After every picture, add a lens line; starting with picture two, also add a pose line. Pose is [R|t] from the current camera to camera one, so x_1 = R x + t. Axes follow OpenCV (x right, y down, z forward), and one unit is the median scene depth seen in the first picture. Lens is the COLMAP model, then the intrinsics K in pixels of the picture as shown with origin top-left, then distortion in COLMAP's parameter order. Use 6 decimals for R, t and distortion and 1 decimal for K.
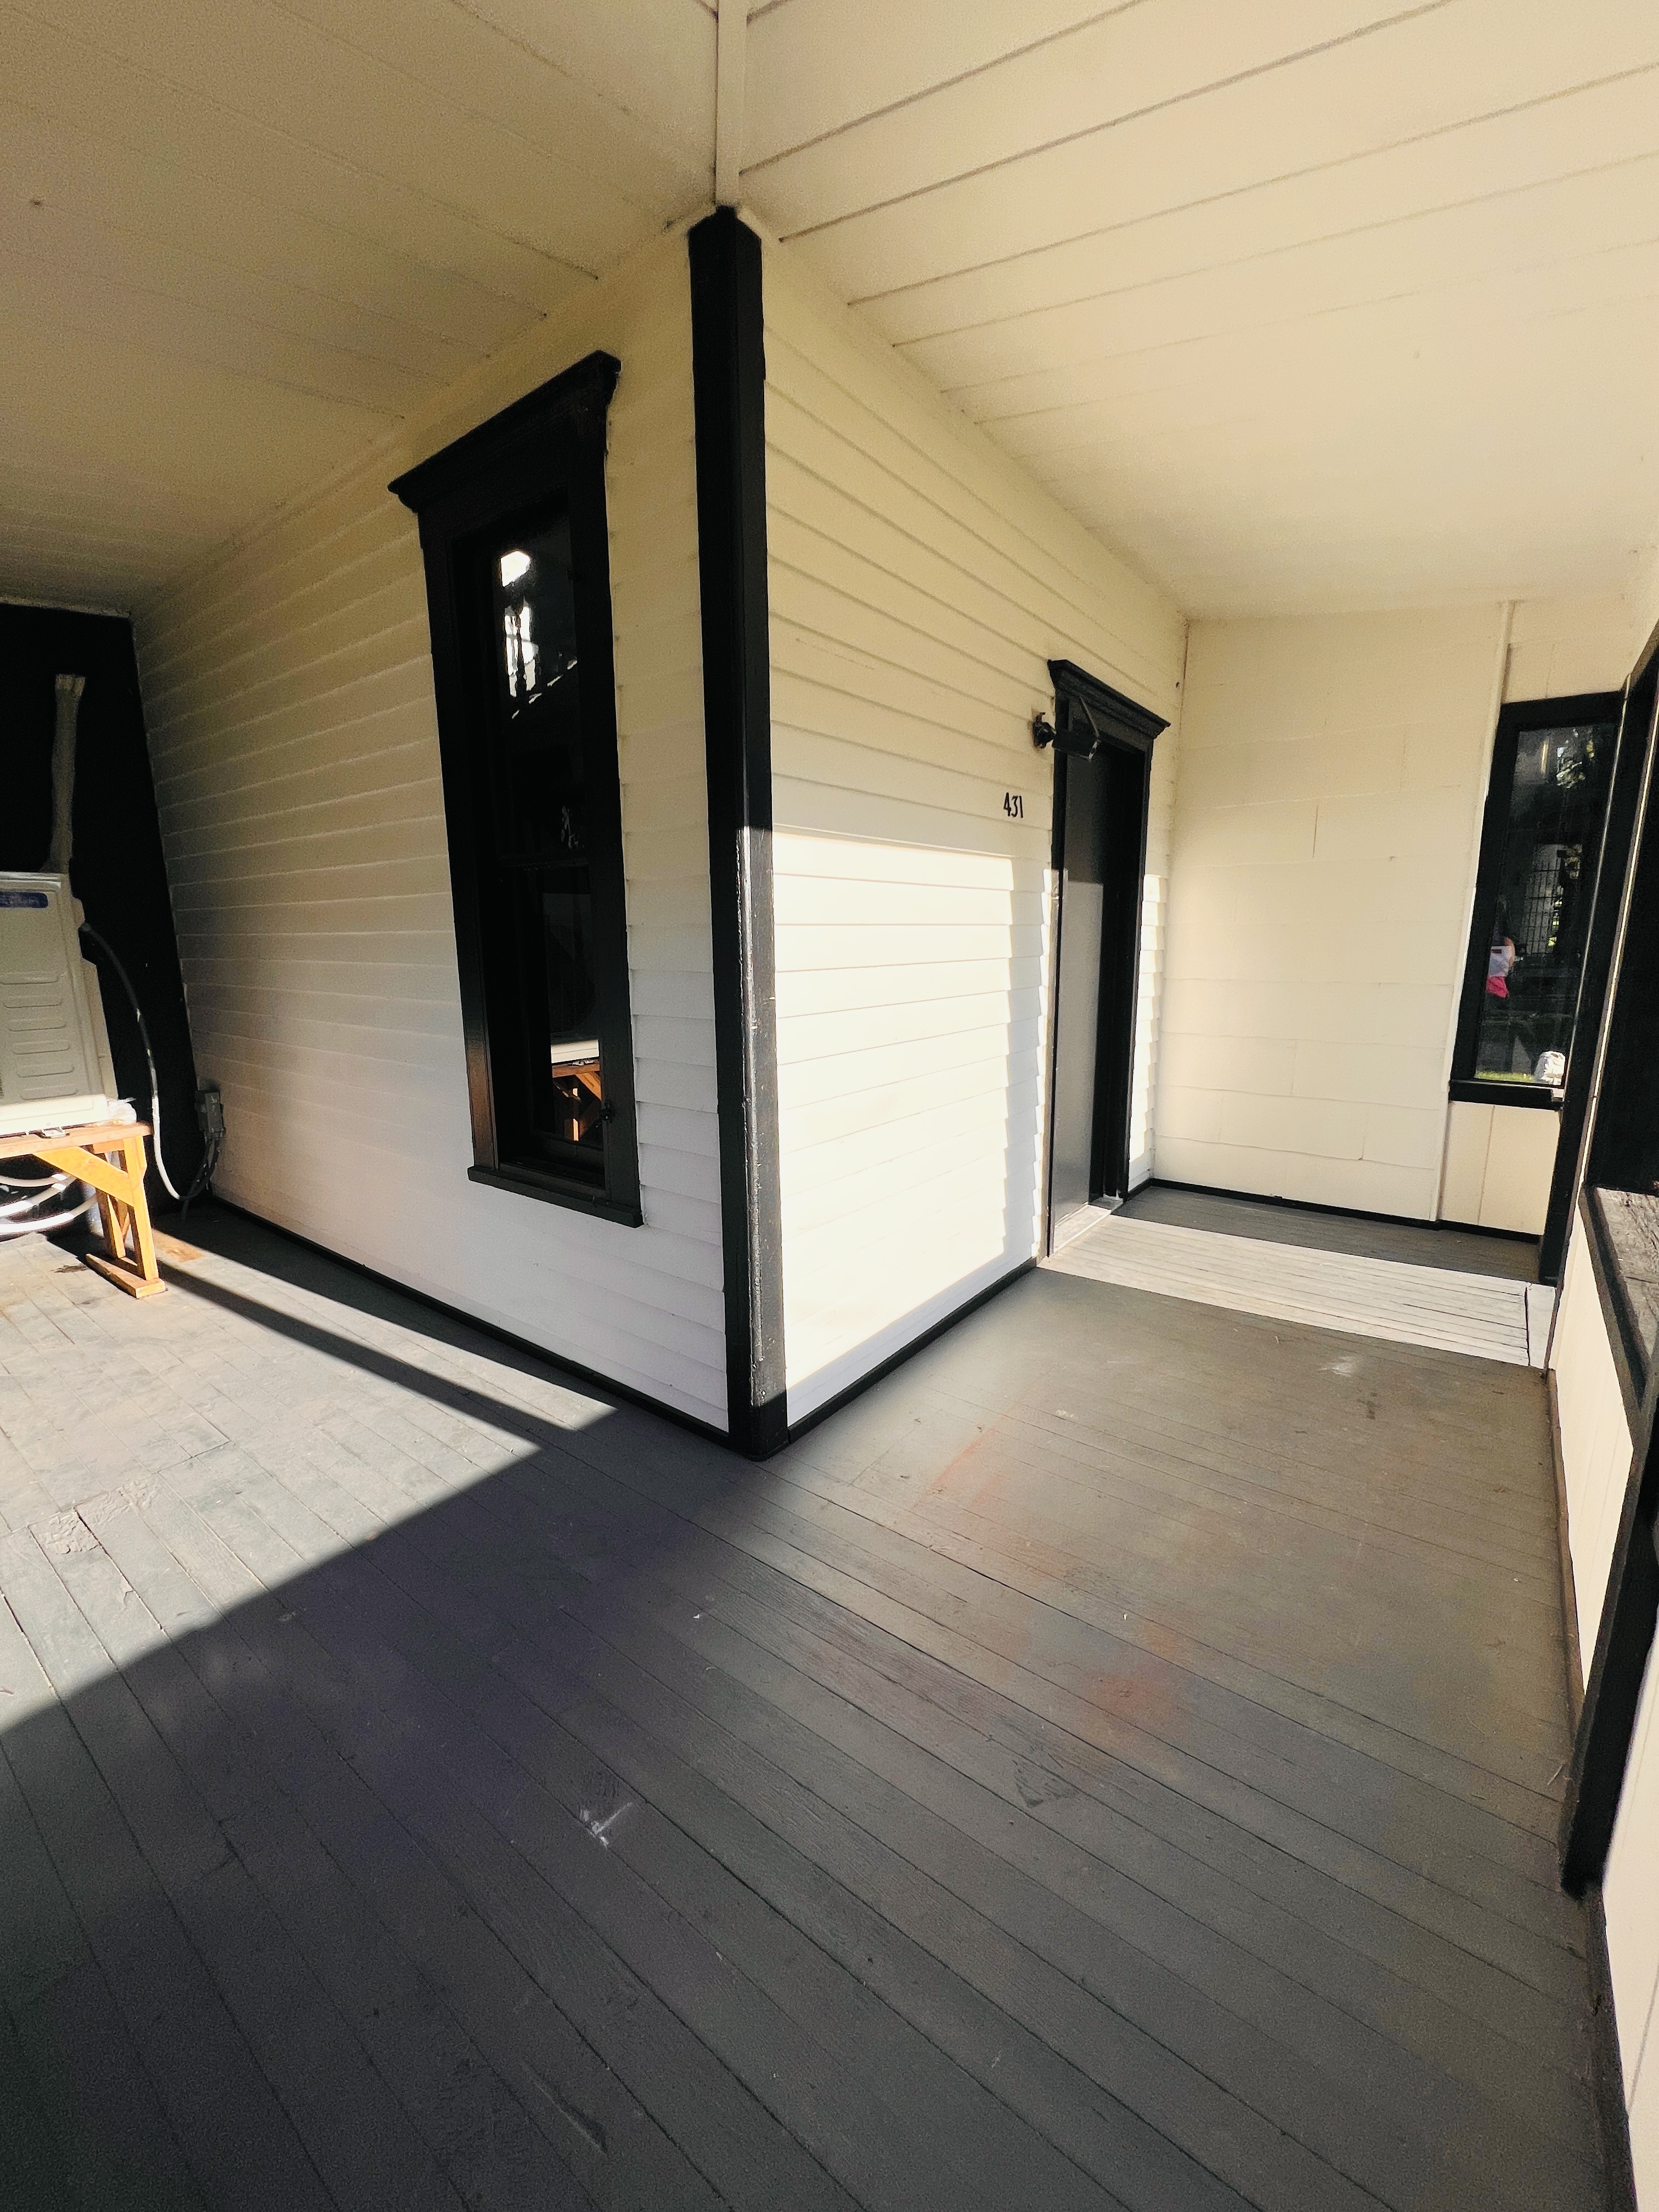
lens RADIAL K [[886.4, 0, 832.5], [0, 886.4, 1109.5], [0, 0, 1]] dist [-0.002963, 0.001008]
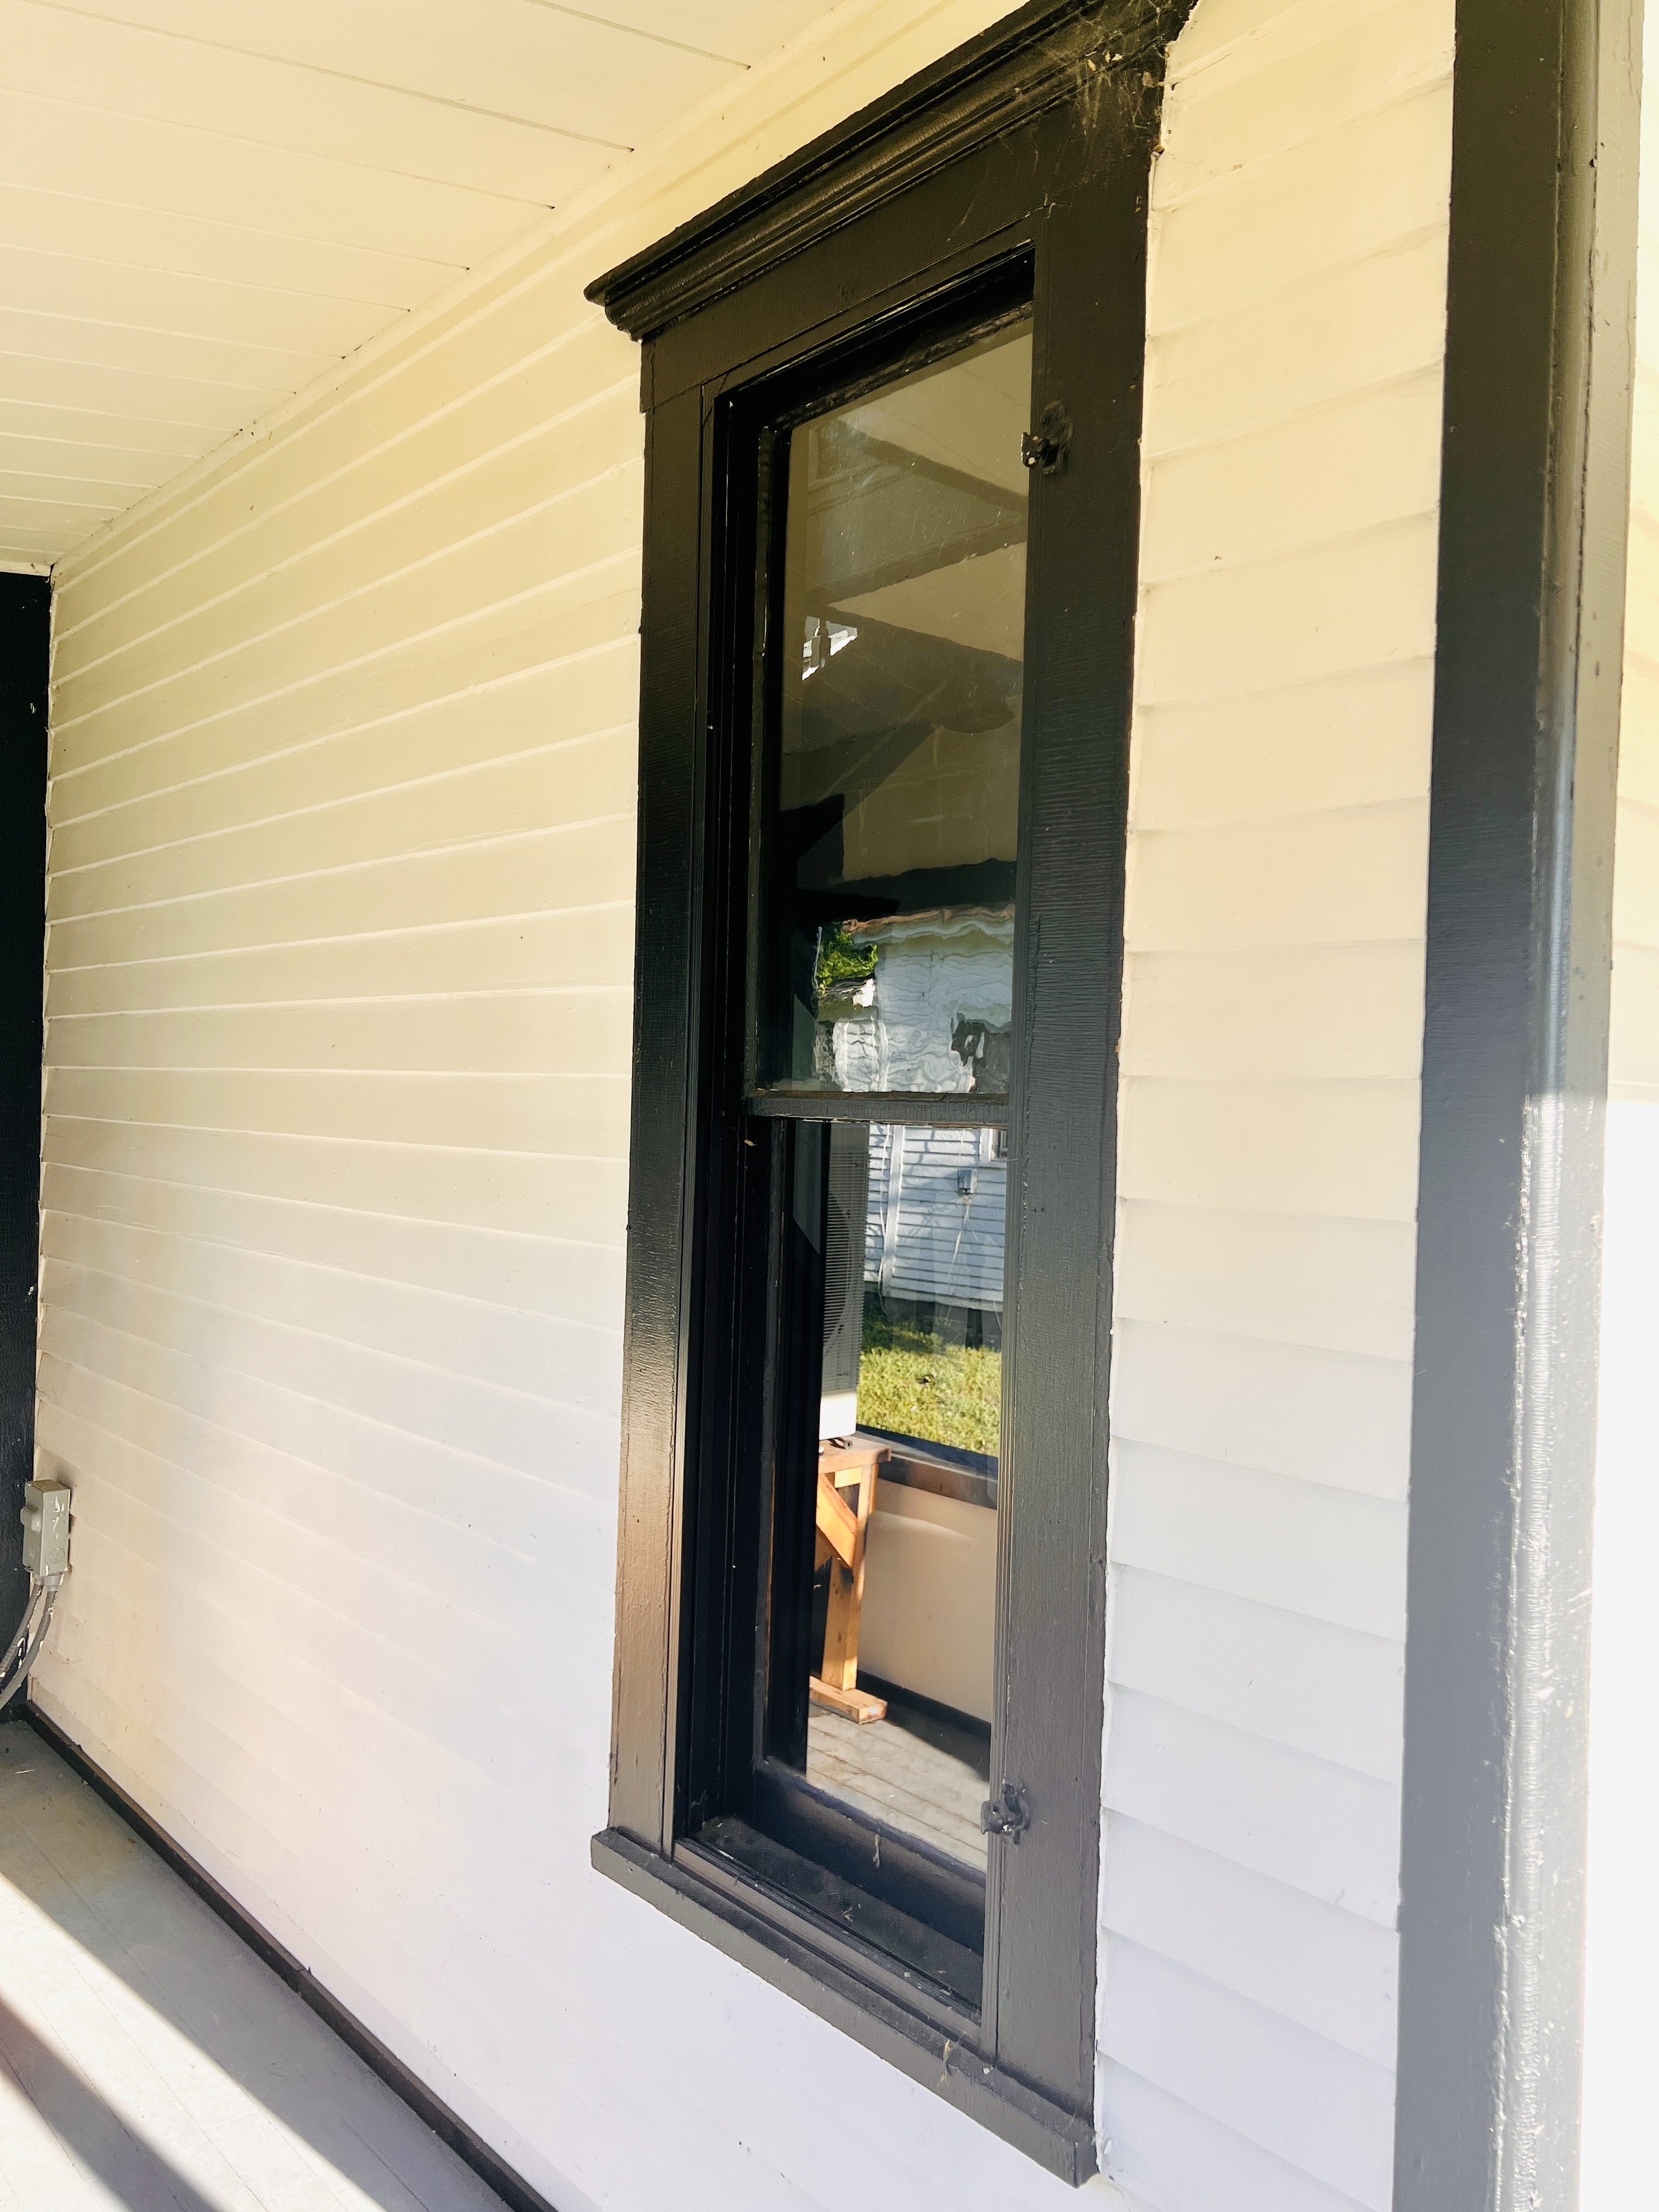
lens RADIAL K [[1684.6, 0, 828.2], [0, 1684.6, 1102.9], [0, 0, 1]] dist [0.014273, 0.003231]
pose [[0.978924, 0.031141, -0.201837, -0.190943], [-0.068010, 0.981605, -0.178401, -0.147696], [0.192569, 0.188368, 0.963034, 0.265116]]
